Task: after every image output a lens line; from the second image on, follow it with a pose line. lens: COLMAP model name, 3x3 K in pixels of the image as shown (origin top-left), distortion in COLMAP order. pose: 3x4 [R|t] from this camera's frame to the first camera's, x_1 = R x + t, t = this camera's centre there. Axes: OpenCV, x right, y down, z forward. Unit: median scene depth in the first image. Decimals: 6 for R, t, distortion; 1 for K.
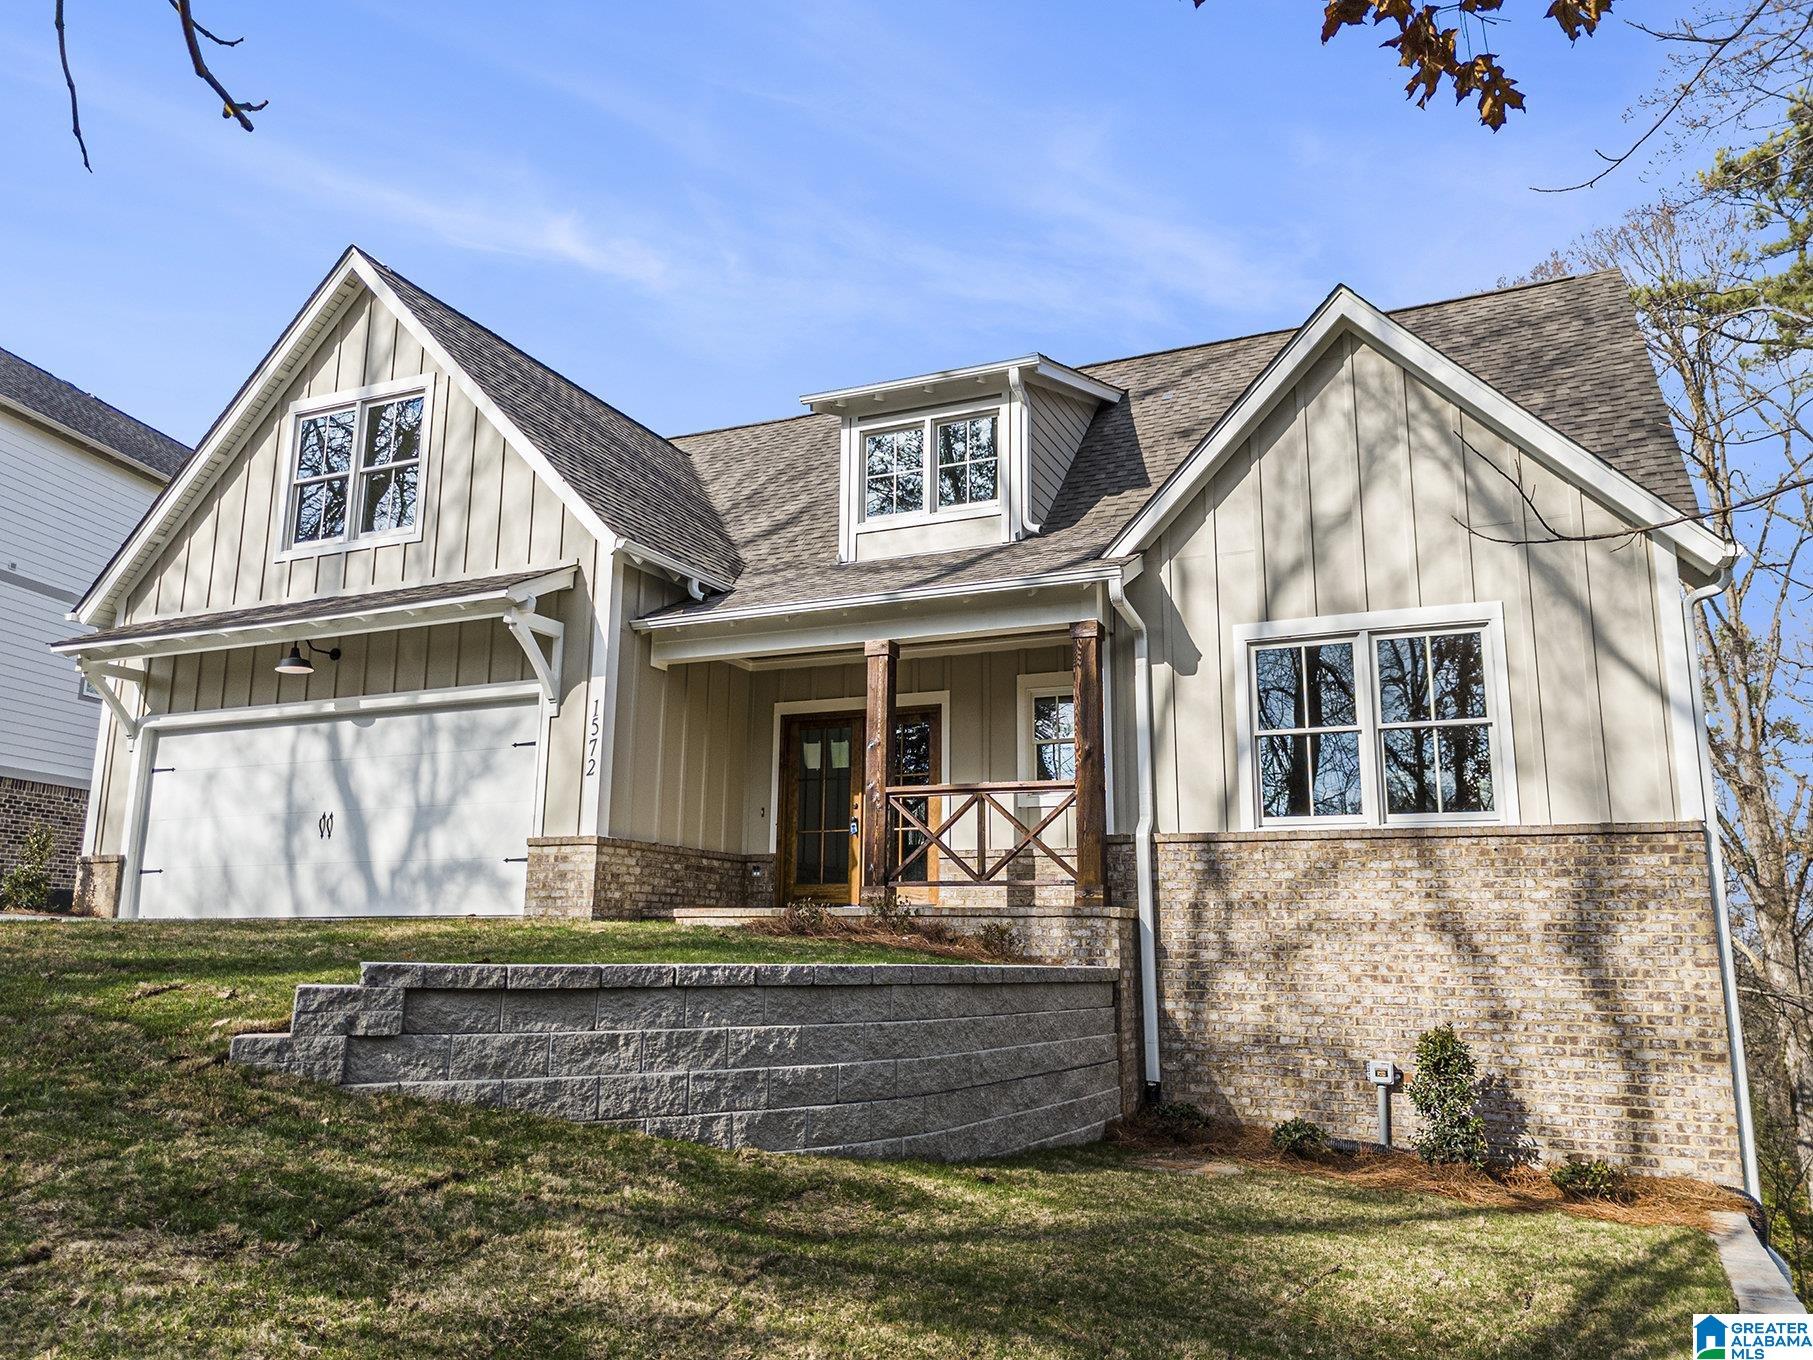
lens RADIAL K [[1331.6, 0, 903.2], [0, 1331.6, 670.0], [0, 0, 1]] dist [0.058265, -0.039345]
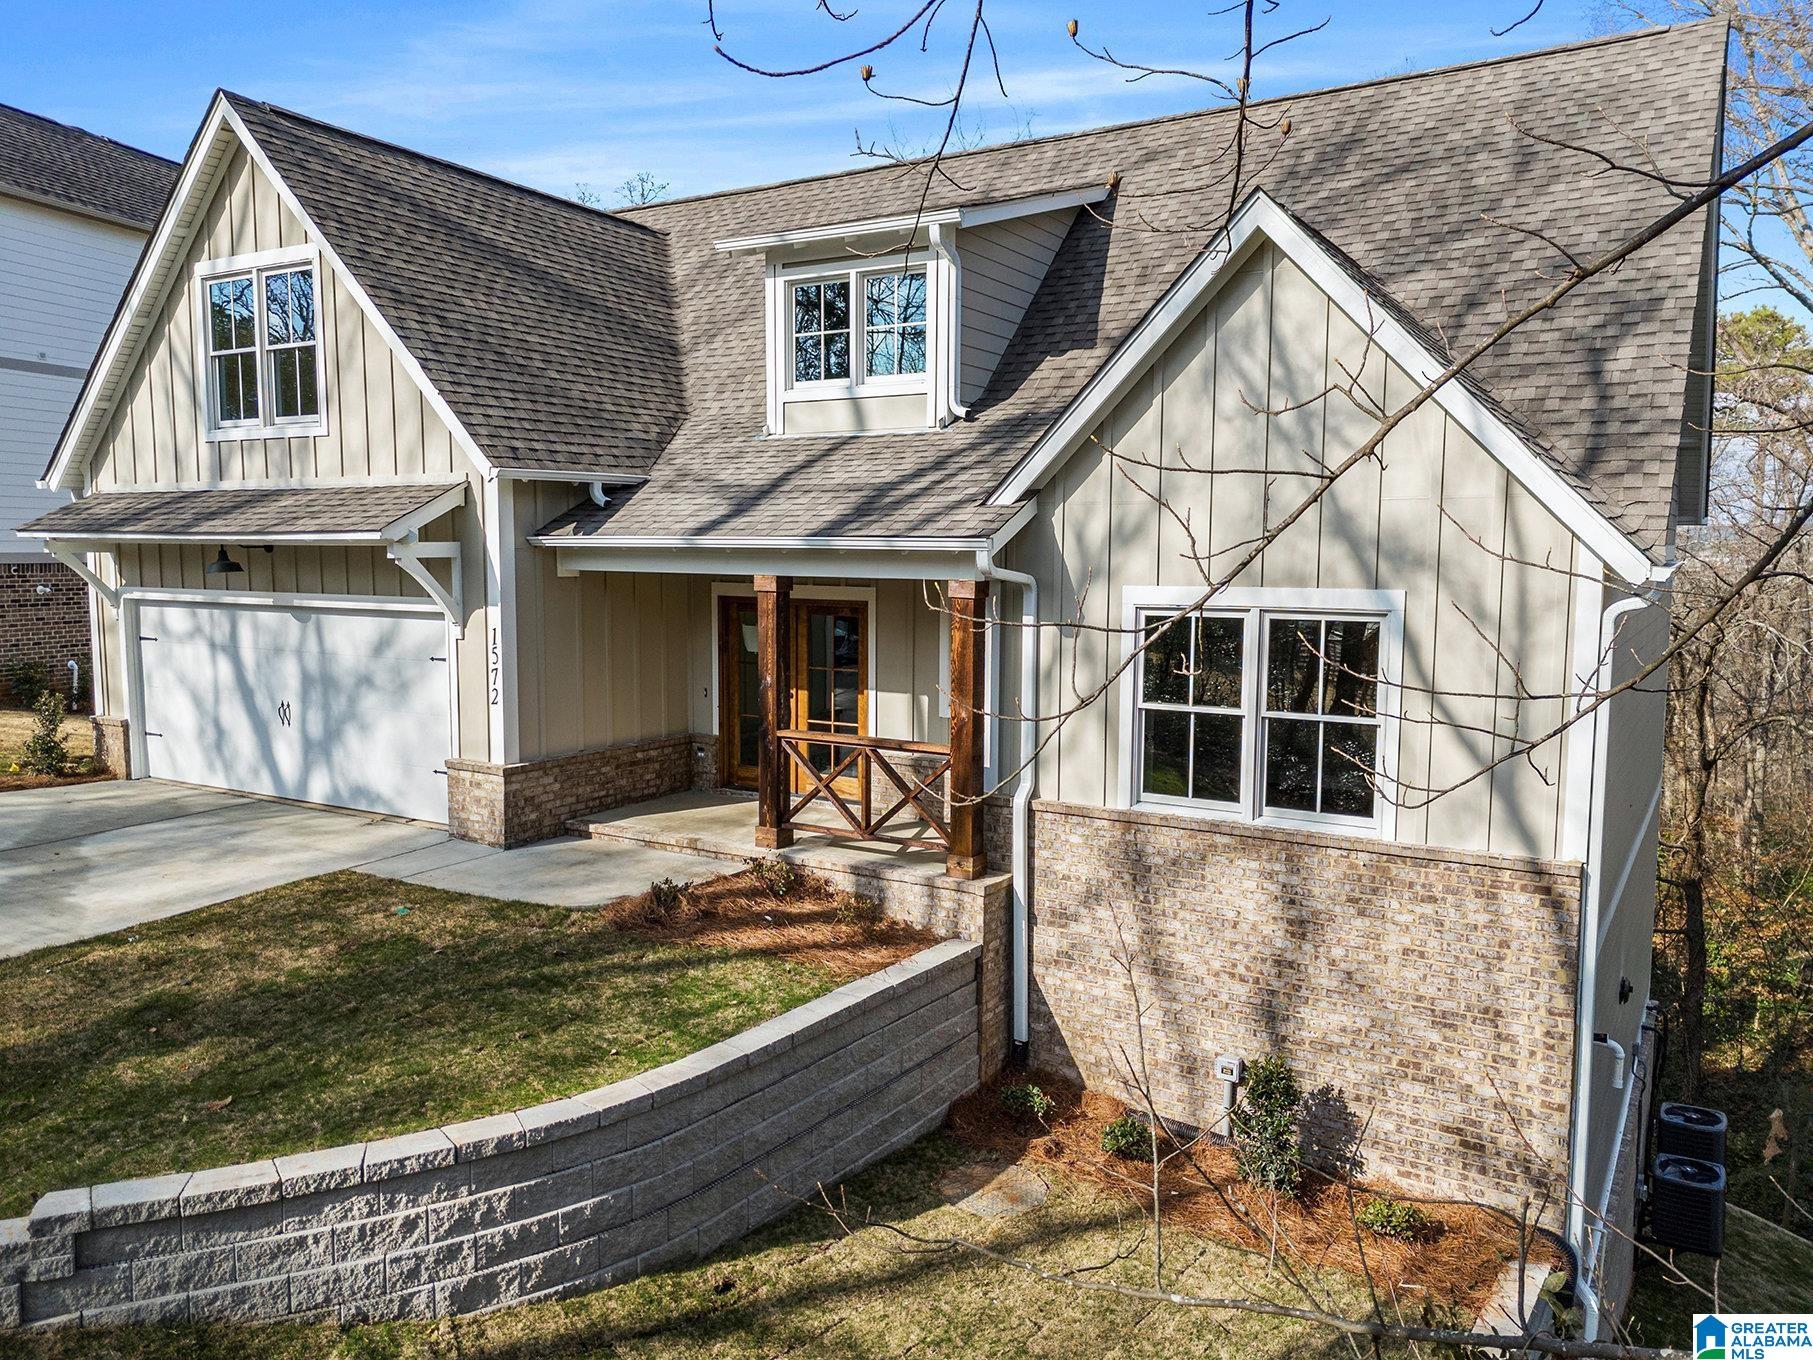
lens RADIAL K [[1331.6, 0, 903.2], [0, 1331.6, 670.0], [0, 0, 1]] dist [0.058265, -0.039345]
pose [[0.991516, 0.006607, -0.129820, 0.235641], [0.032331, 0.954789, 0.295522, -0.274463], [0.125904, -0.297211, 0.946474, 0.113056]]
